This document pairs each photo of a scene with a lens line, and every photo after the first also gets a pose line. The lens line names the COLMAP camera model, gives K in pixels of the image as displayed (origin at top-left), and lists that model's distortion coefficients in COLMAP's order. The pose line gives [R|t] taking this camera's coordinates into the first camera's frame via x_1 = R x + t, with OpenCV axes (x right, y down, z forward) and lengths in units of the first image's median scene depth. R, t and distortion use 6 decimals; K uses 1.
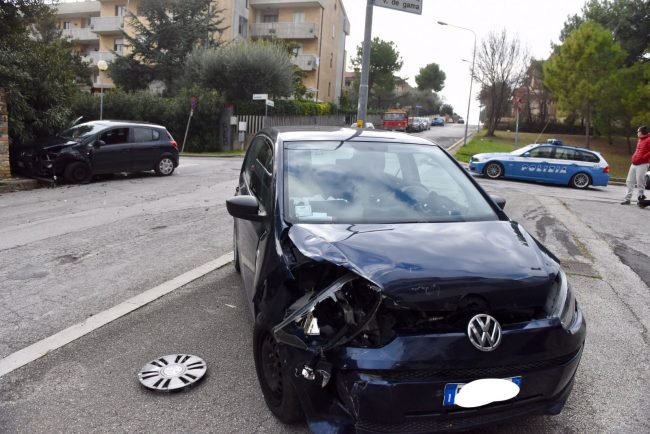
lens RADIAL K [[449.2, 0, 325.0], [0, 449.2, 217.0], [0, 0, 1]] dist [-0.045444, -0.002779]
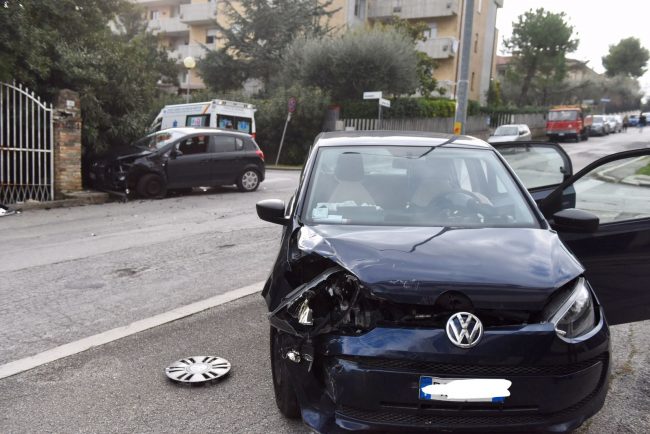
lens RADIAL K [[596.0, 0, 325.0], [0, 596.0, 217.0], [0, 0, 1]] dist [0.017656, -0.002386]
pose [[0.970503, 0.017146, -0.240477, 0.031408], [-0.031158, 0.998023, -0.054588, 0.007443], [0.239066, 0.060470, 0.969119, -0.033788]]
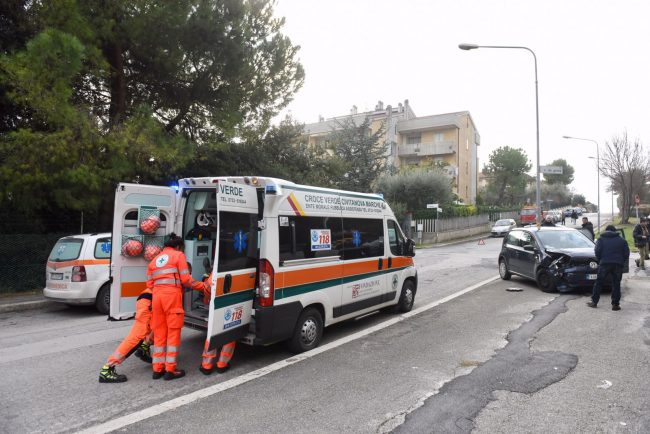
lens RADIAL K [[449.2, 0, 325.0], [0, 449.2, 217.0], [0, 0, 1]] dist [-0.045444, -0.002779]
pose [[0.963987, -0.058214, -0.259499, -0.106889], [0.000258, 0.975953, -0.217979, 0.069750], [0.265948, 0.210062, 0.940822, -0.398123]]
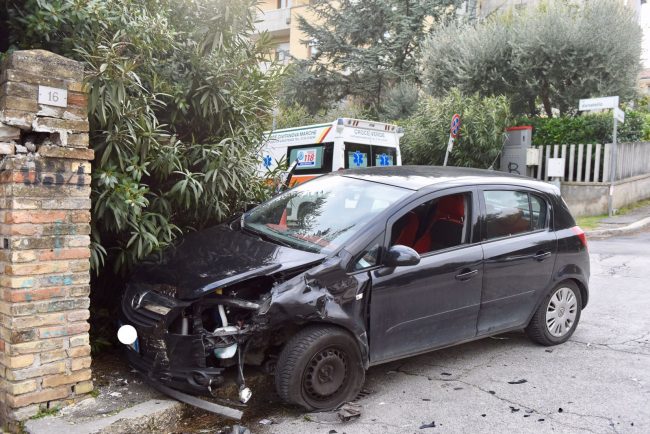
lens RADIAL K [[626.0, 0, 325.0], [0, 626.0, 217.0], [0, 0, 1]] dist [0.012190, 0.004586]
pose [[0.947596, -0.017462, -0.318995, -0.206158], [-0.020054, 0.993285, -0.113943, -0.069904], [0.318843, 0.114369, 0.940882, 0.302487]]
